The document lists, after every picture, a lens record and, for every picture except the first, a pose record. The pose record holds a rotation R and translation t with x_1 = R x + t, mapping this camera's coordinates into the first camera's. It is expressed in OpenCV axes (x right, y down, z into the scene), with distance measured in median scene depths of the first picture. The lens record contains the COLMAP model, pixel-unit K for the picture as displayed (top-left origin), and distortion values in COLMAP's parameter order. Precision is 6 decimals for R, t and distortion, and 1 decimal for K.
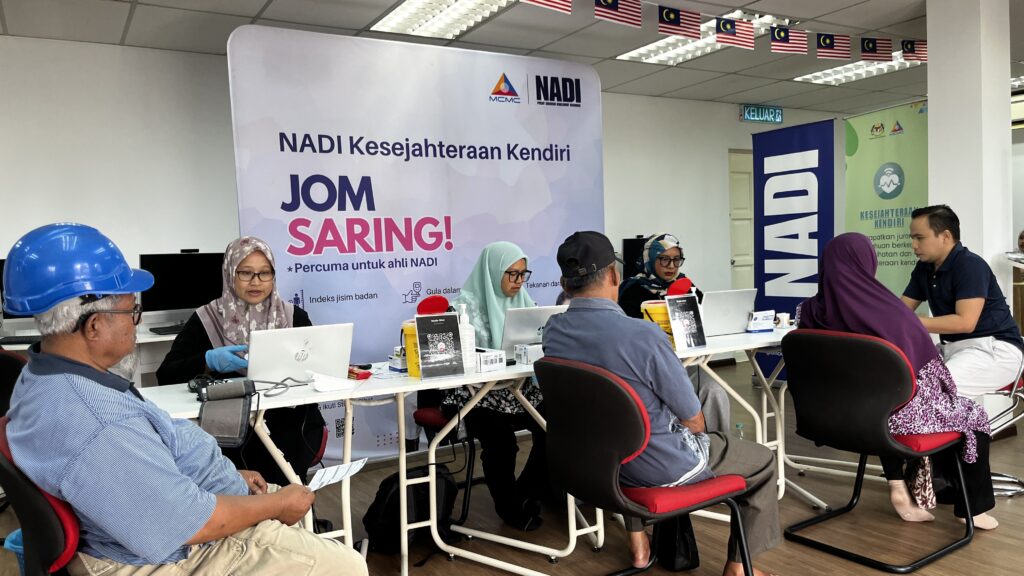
lens RADIAL K [[747.2, 0, 542.1], [0, 747.2, 322.3], [0, 0, 1]] dist [-0.010495, -0.038903]
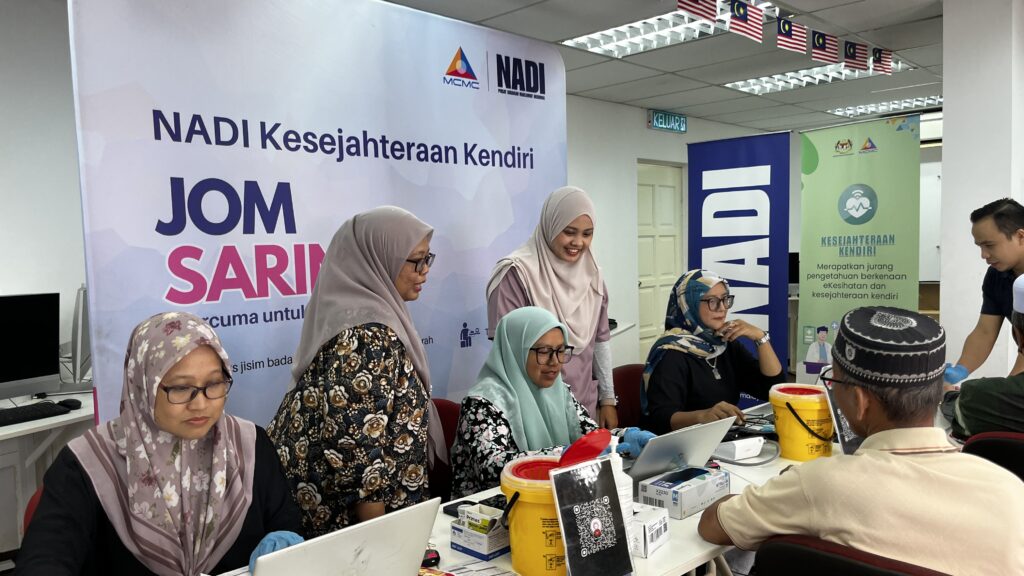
lens RADIAL K [[747.2, 0, 522.5], [0, 747.2, 325.8], [0, 0, 1]] dist [-0.010495, -0.038903]
pose [[0.971704, -0.009027, 0.236029, -0.169709], [0.008122, 0.999955, 0.004805, -0.062218], [-0.236062, -0.002752, 0.971734, 0.271660]]
